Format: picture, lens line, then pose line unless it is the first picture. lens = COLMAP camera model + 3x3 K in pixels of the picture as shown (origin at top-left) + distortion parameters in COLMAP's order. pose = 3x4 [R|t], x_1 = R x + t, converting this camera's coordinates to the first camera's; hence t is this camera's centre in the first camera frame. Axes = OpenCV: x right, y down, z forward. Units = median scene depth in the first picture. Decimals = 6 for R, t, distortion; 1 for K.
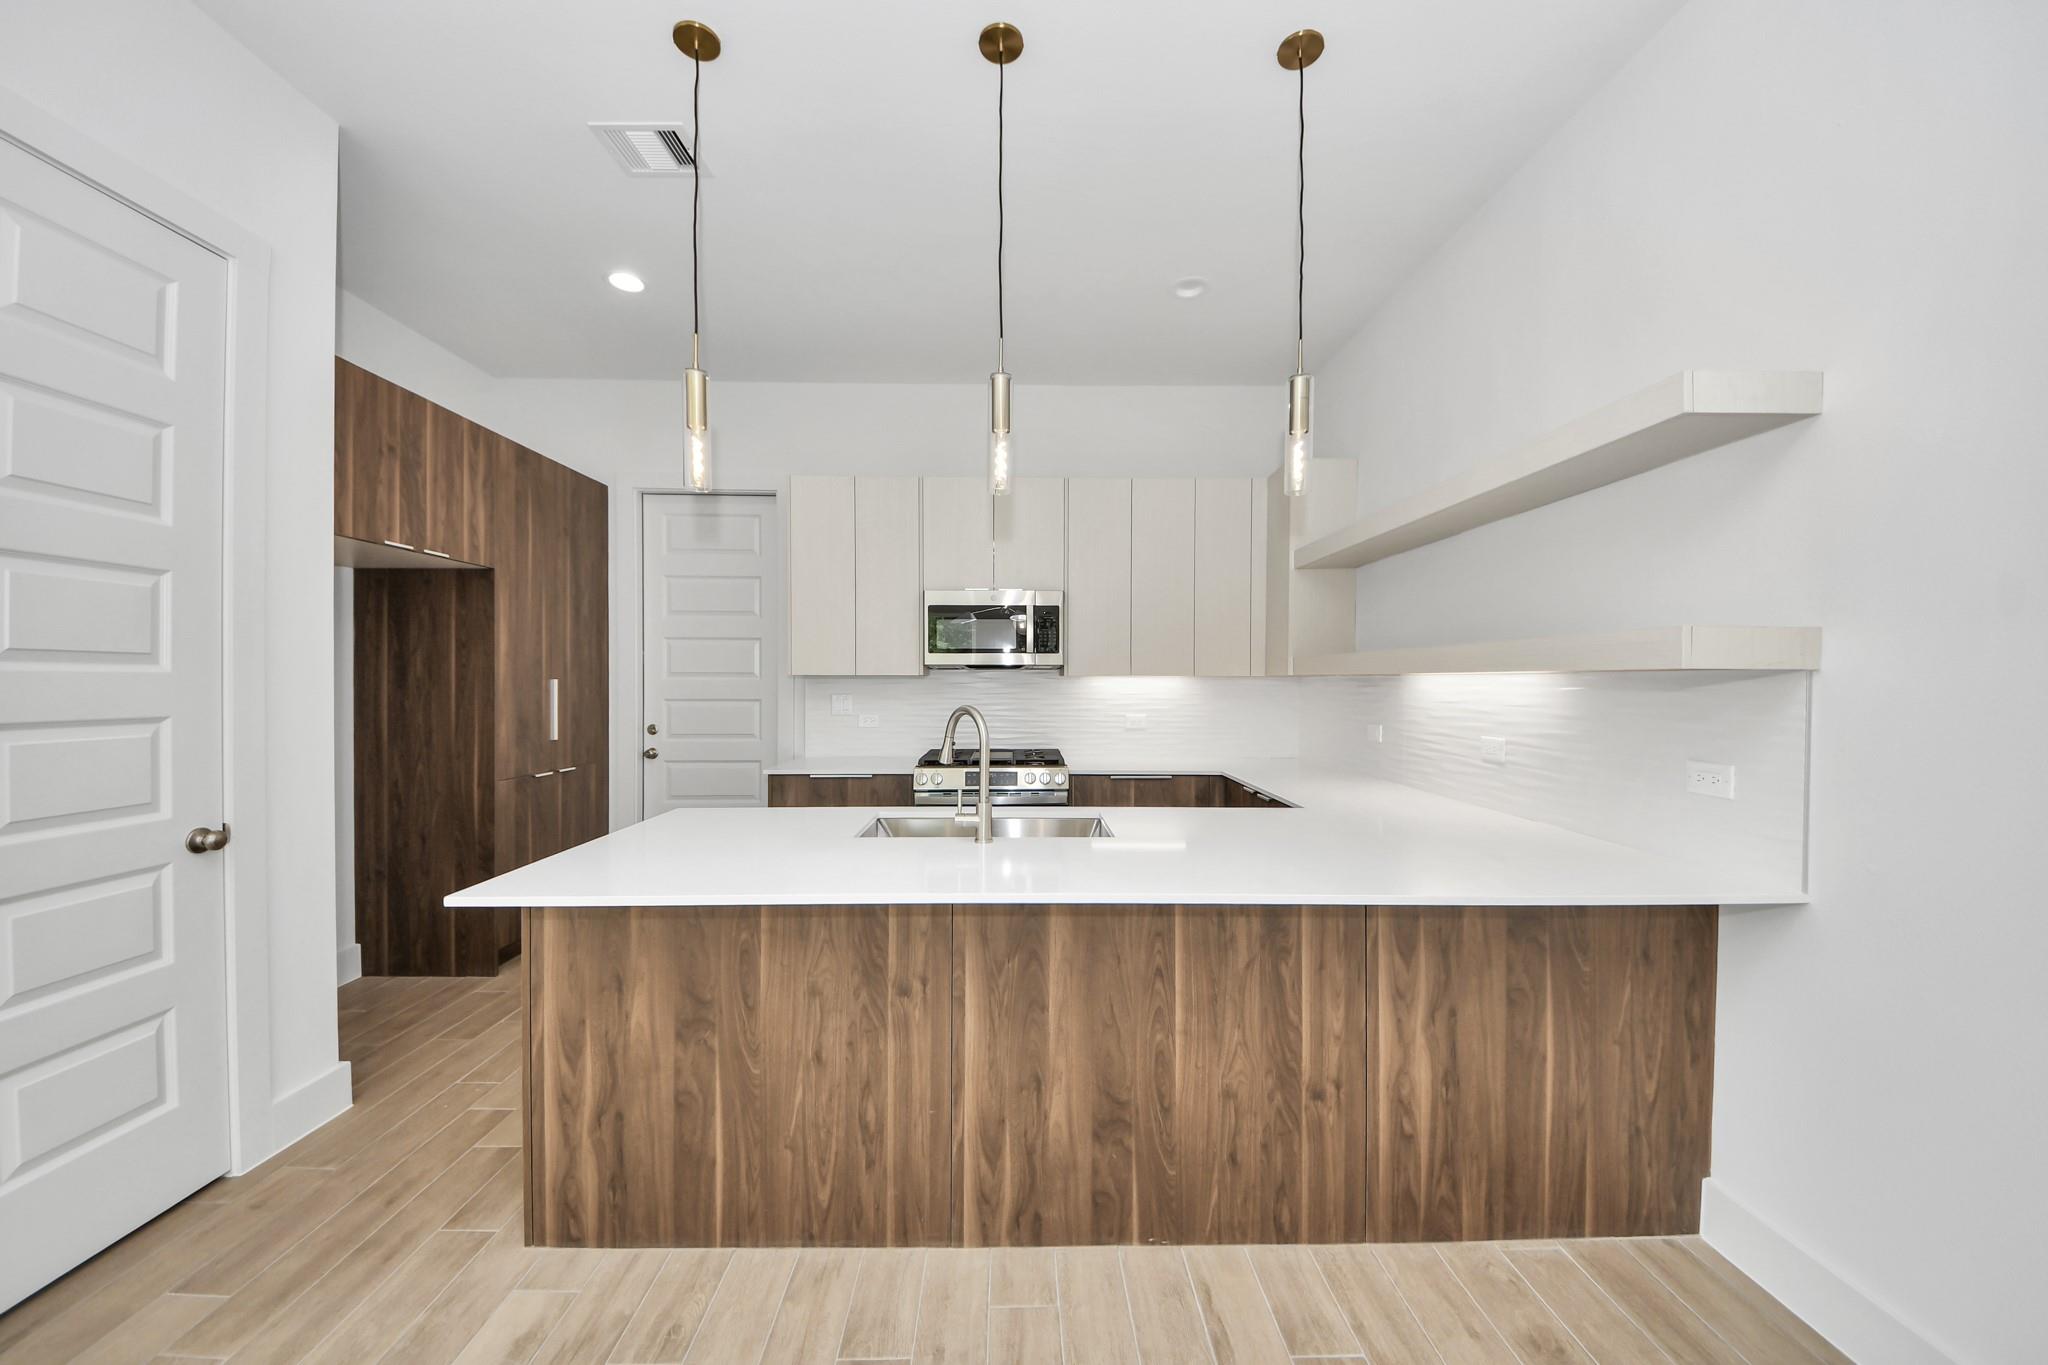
lens RADIAL K [[726.0, 0, 1016.1], [0, 726.0, 676.5], [0, 0, 1]] dist [0.045258, -0.028593]
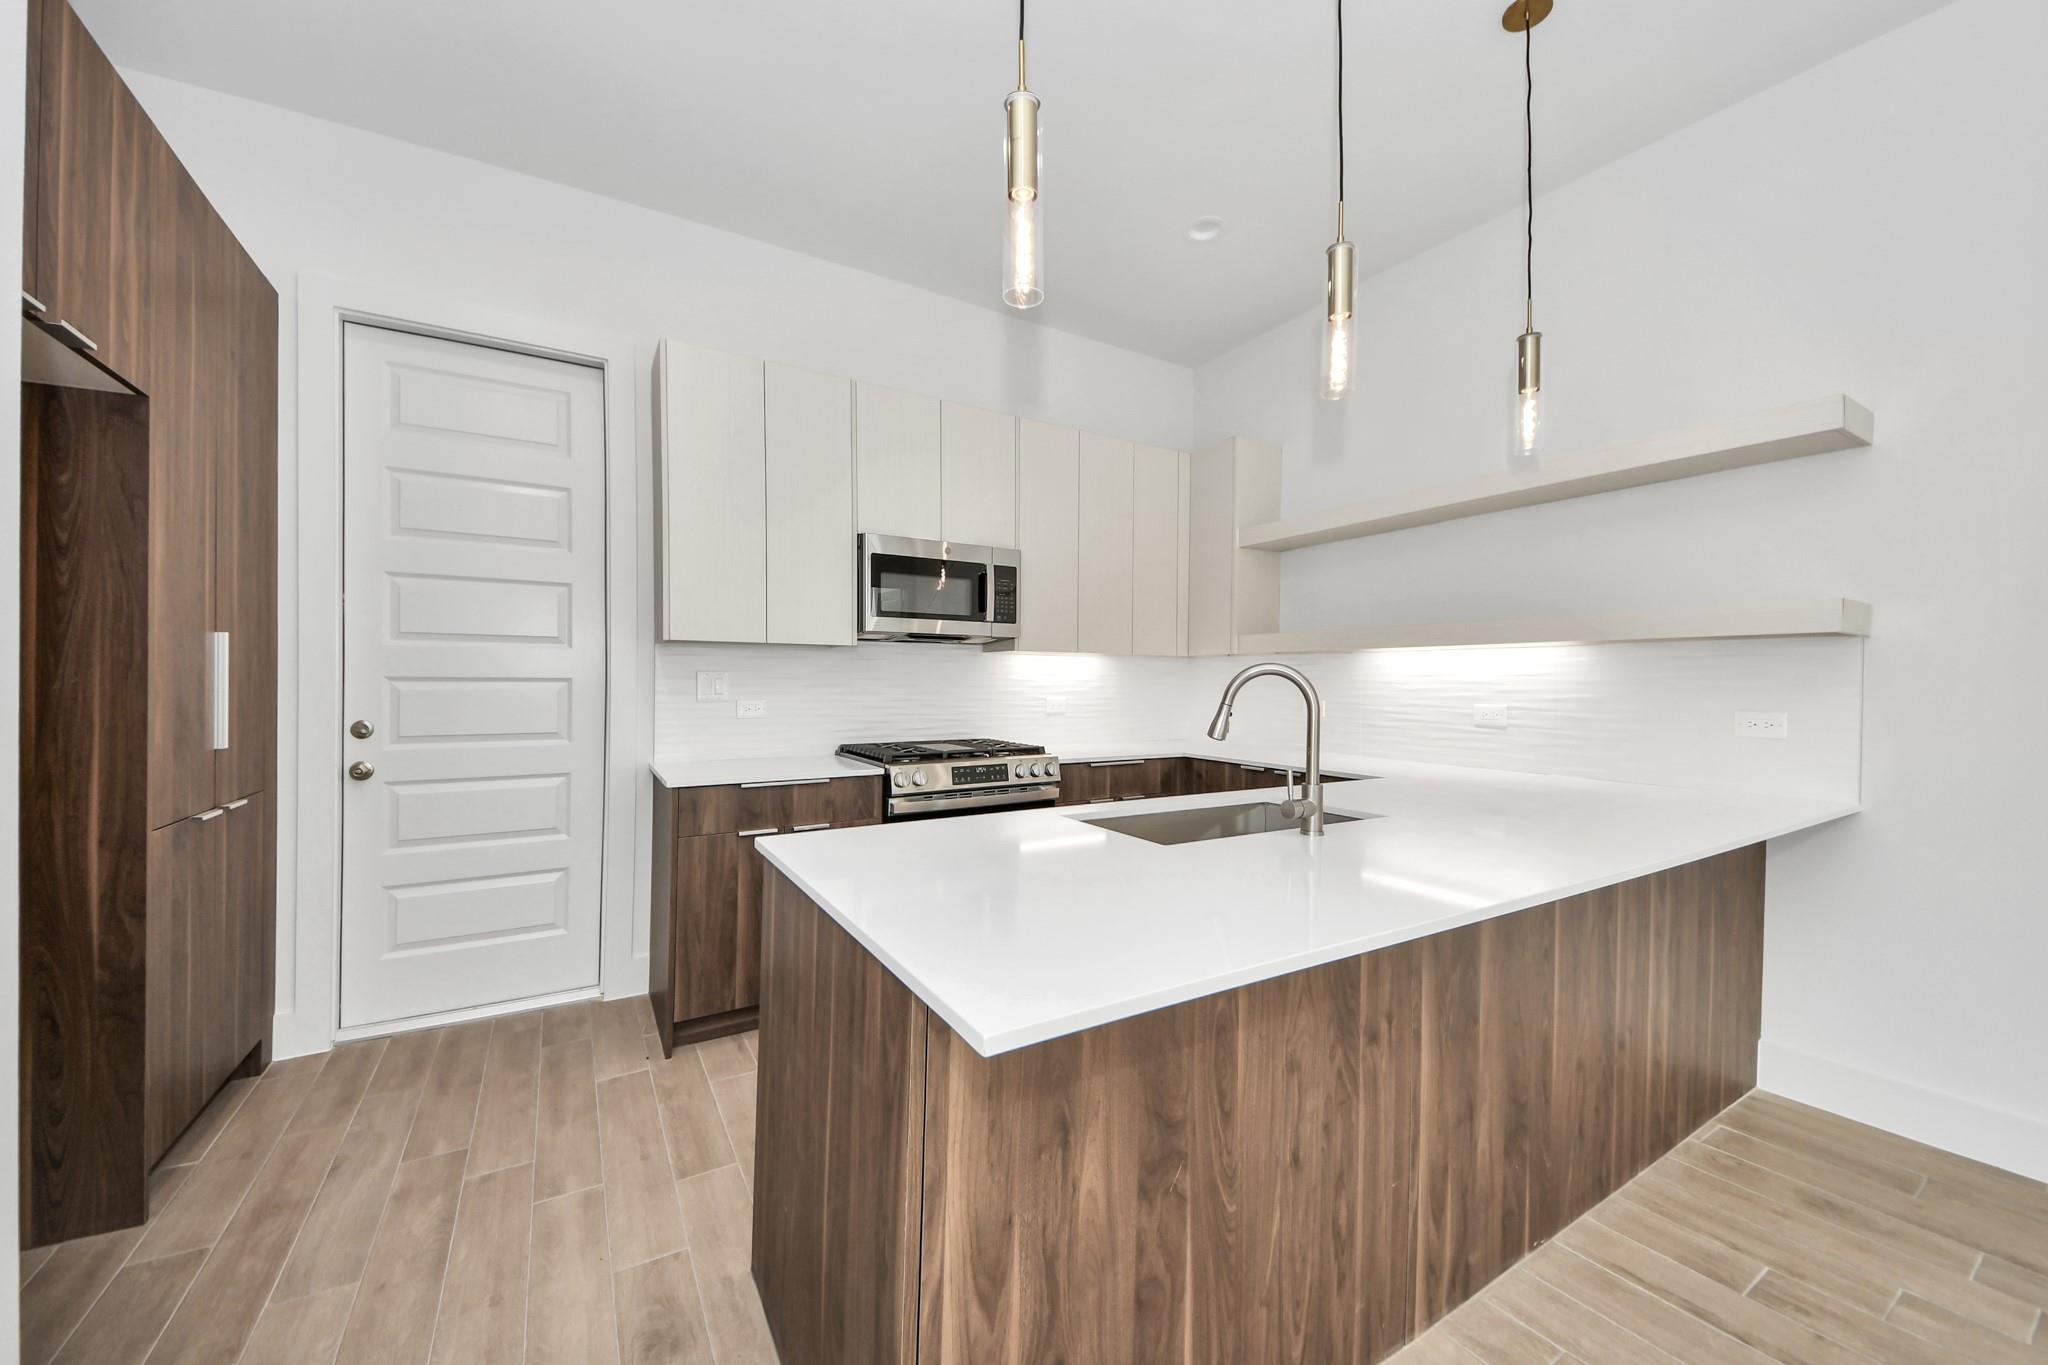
lens RADIAL K [[764.5, 0, 1024.0], [0, 764.5, 682.5], [0, 0, 1]] dist [0.010911, -0.000157]
pose [[0.867380, 0.001044, 0.497646, -0.836466], [-0.006410, 0.999938, 0.009074, 0.063028], [-0.497605, -0.011061, 0.867333, 0.493845]]
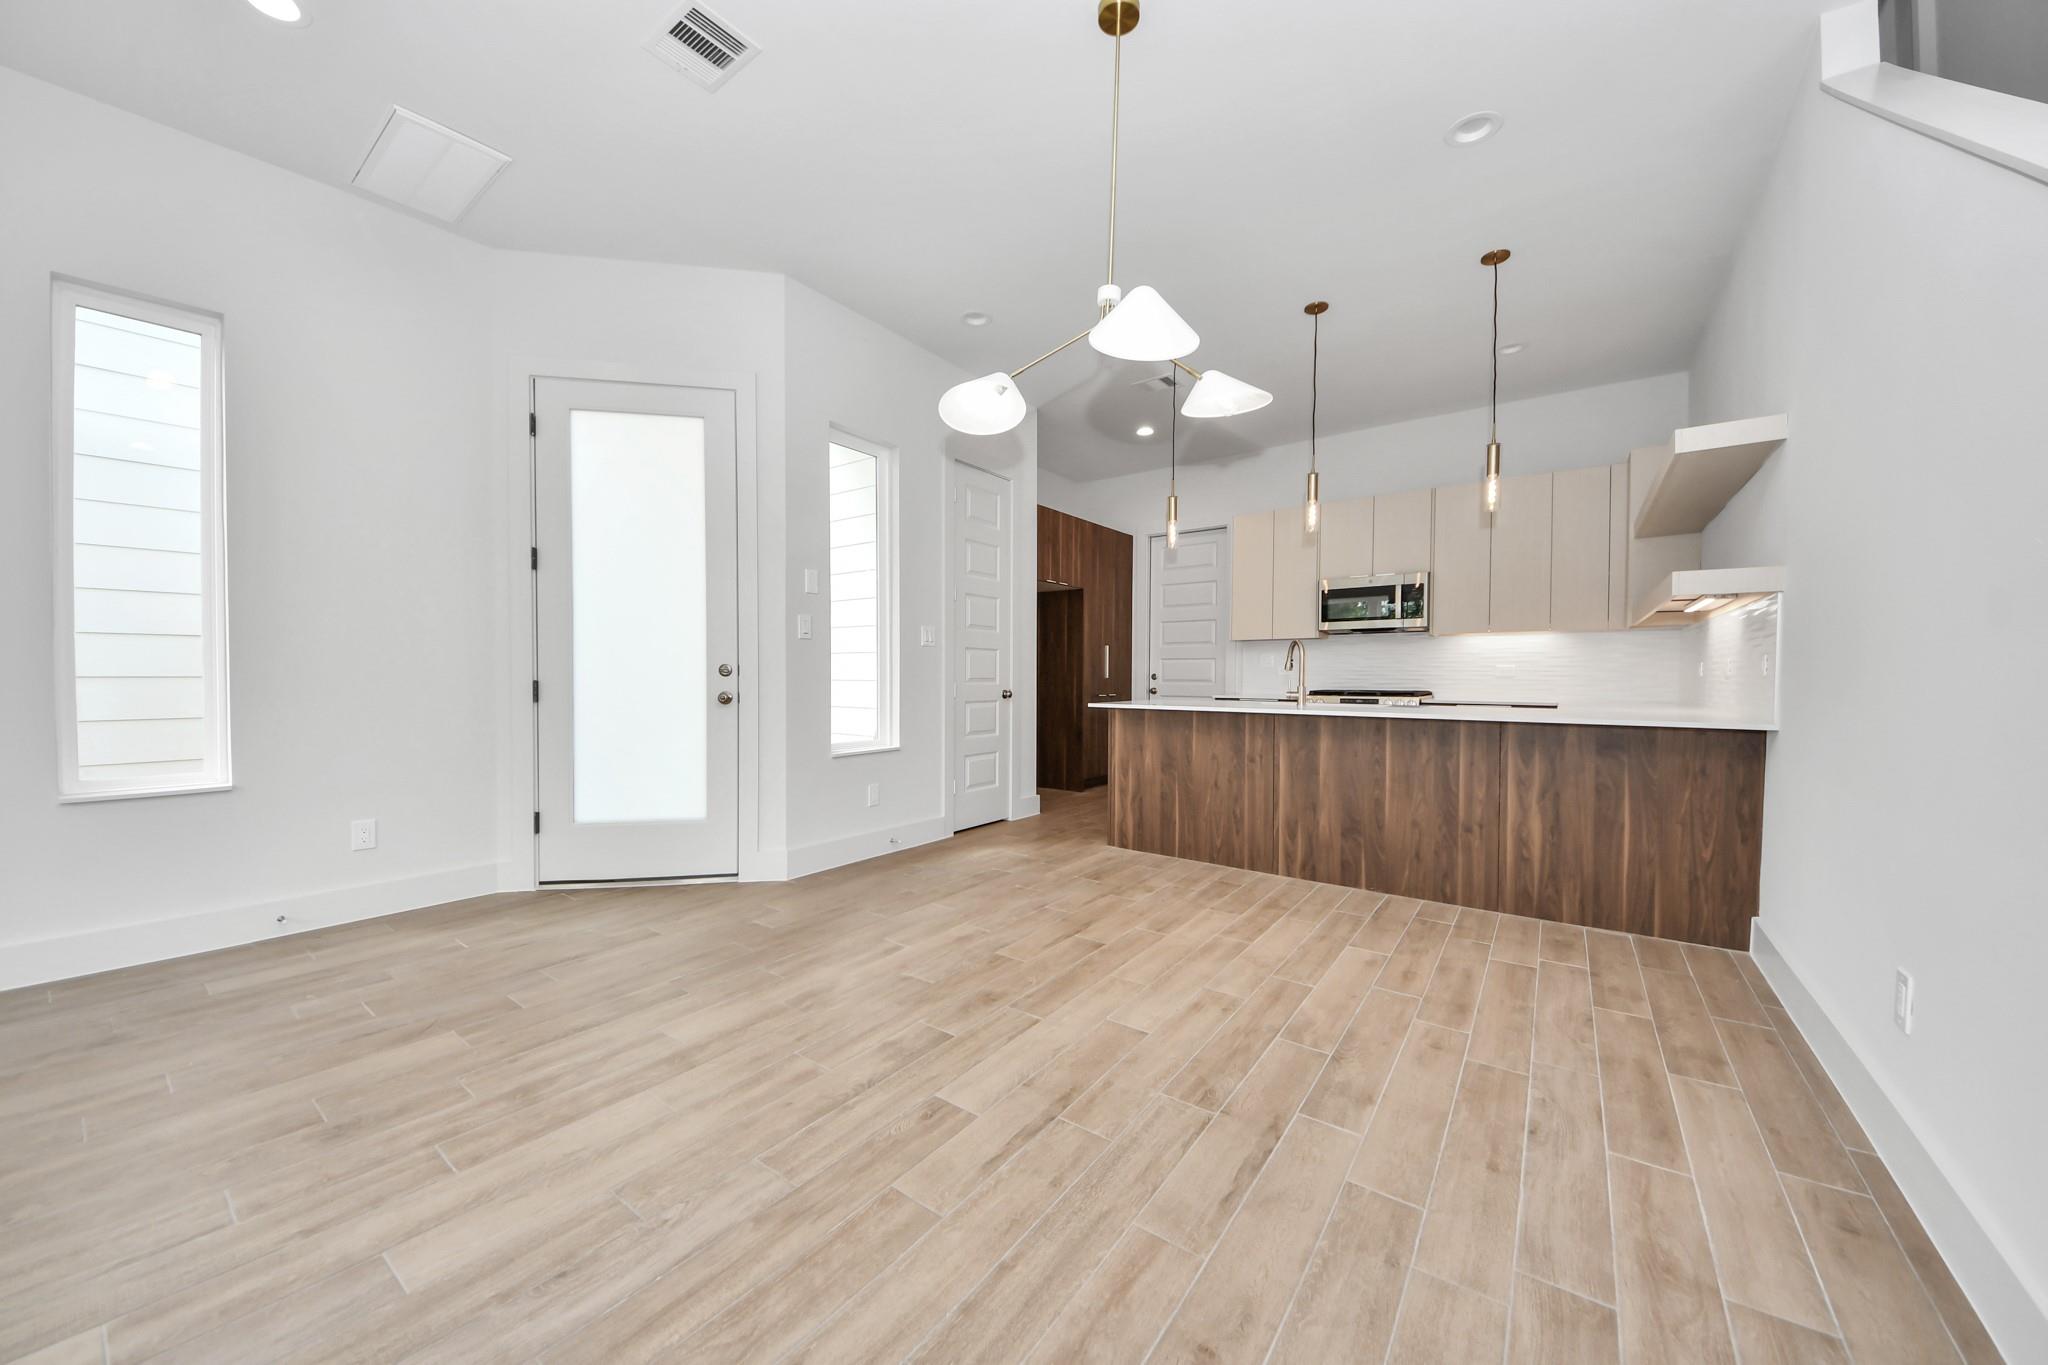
lens RADIAL K [[731.0, 0, 1039.0], [0, 731.0, 679.3], [0, 0, 1]] dist [0.042821, -0.026855]
pose [[0.813167, 0.005569, -0.582004, 0.617472], [-0.001519, 0.999971, 0.007447, 0.163676], [0.582029, -0.005172, 0.813152, -1.201513]]
